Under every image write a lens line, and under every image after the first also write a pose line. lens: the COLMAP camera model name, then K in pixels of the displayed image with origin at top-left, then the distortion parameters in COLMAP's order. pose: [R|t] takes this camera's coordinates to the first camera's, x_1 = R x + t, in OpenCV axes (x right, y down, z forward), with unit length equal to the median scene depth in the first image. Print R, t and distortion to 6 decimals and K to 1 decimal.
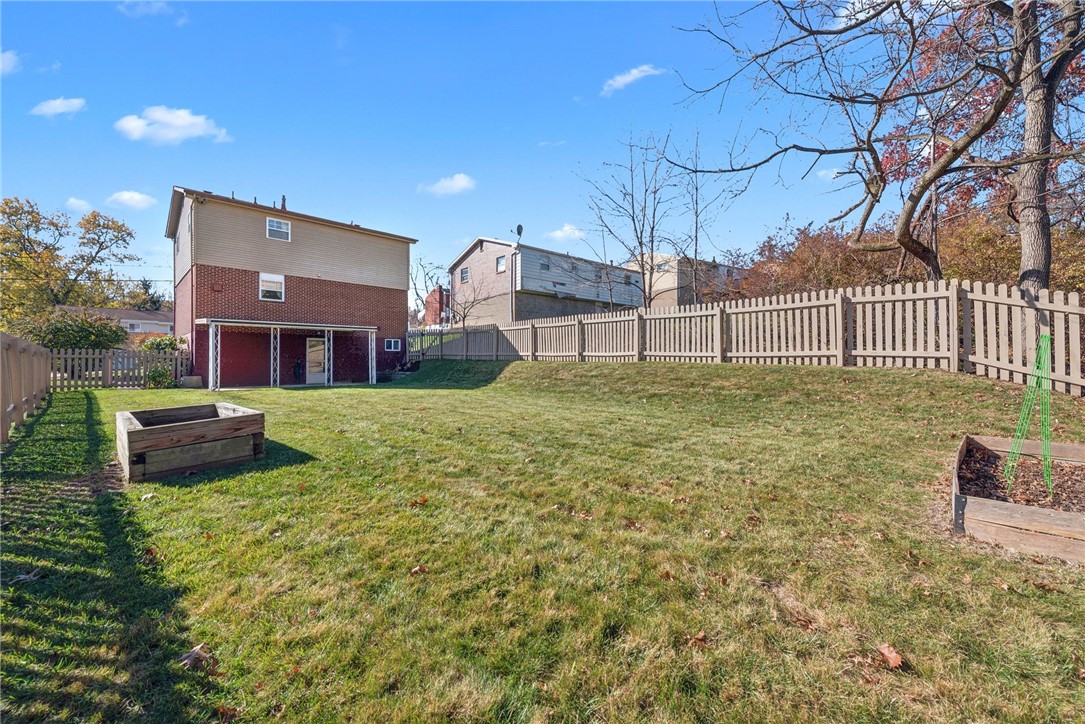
lens RADIAL K [[435.1, 0, 554.2], [0, 435.1, 367.5], [0, 0, 1]] dist [0.024301, -0.007427]
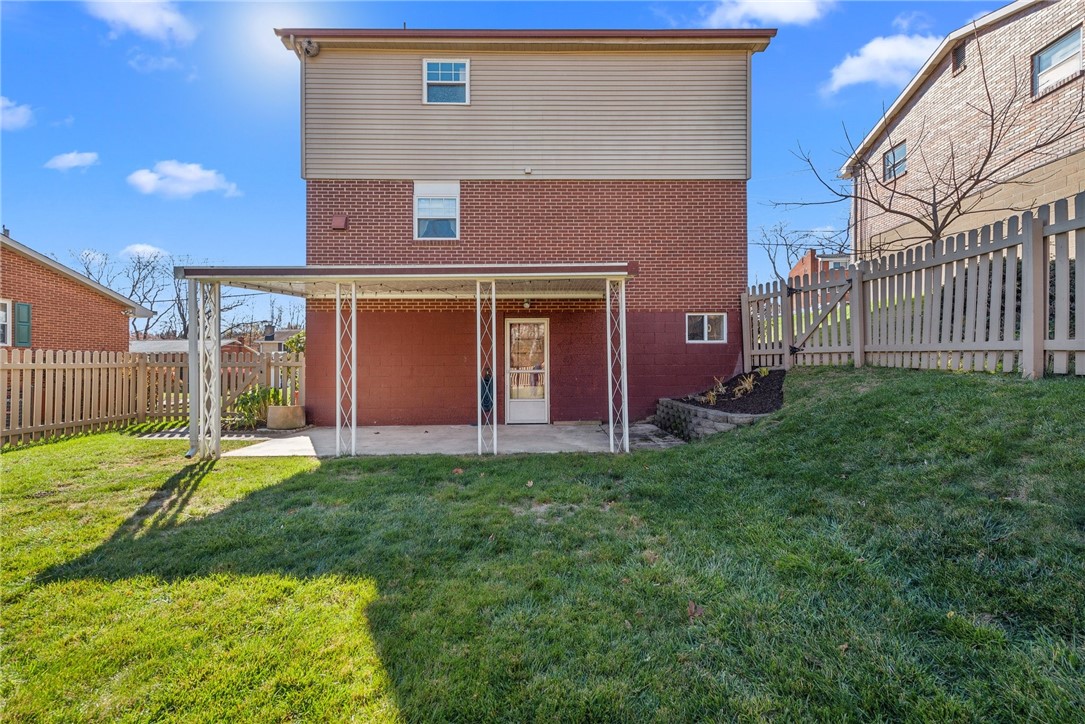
lens RADIAL K [[435.1, 0, 554.2], [0, 435.1, 367.5], [0, 0, 1]] dist [0.024301, -0.007427]
pose [[0.713963, 0.006293, -0.700155, -0.187476], [-0.001211, 0.999969, 0.007752, -0.018125], [0.700182, -0.004687, 0.713949, 0.613090]]
